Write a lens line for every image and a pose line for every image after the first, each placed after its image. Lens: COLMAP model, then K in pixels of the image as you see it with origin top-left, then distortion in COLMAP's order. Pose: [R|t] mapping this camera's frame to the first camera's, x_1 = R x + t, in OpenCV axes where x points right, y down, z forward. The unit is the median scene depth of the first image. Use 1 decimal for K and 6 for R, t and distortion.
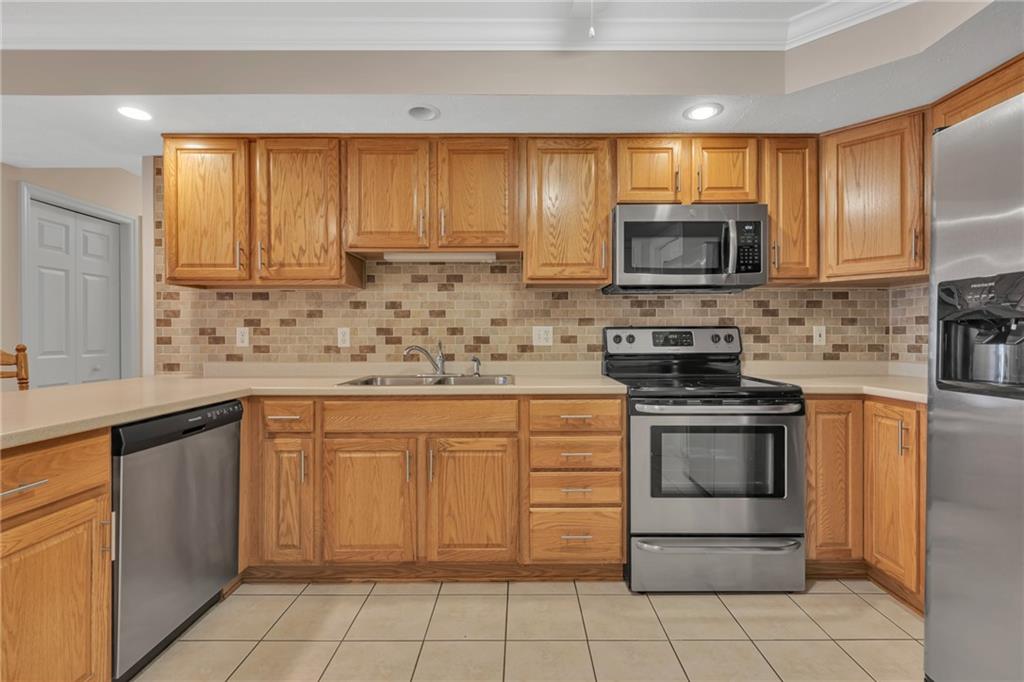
lens RADIAL K [[470.2, 0, 514.6], [0, 470.2, 336.4], [0, 0, 1]] dist [0.015559, -0.003110]
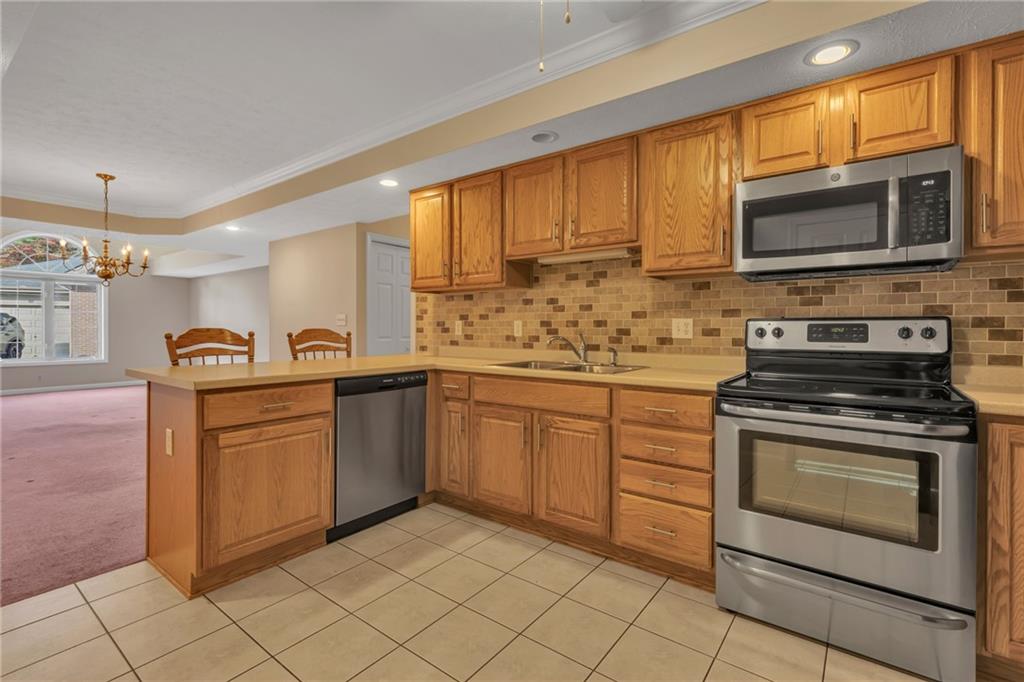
lens RADIAL K [[470.2, 0, 511.9], [0, 470.2, 330.3], [0, 0, 1]] dist [0.015559, -0.003110]
pose [[0.796659, 0.008567, -0.604368, 0.412041], [-0.006994, 0.999963, 0.004956, 0.000404], [0.604389, 0.000278, 0.796690, 0.017222]]
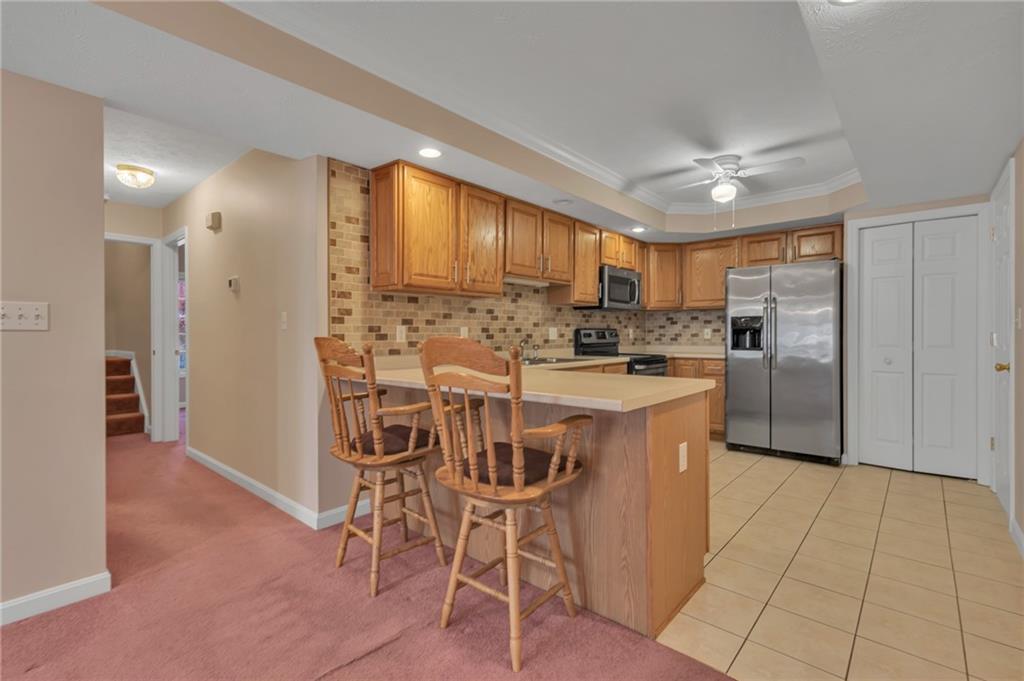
lens RADIAL K [[470.2, 0, 507.1], [0, 470.2, 335.7], [0, 0, 1]] dist [0.015559, -0.003110]
pose [[0.655528, -0.001937, 0.755169, -1.450768], [-0.002773, 0.999984, 0.004972, -0.001486], [-0.755166, -0.005353, 0.655512, 0.044814]]
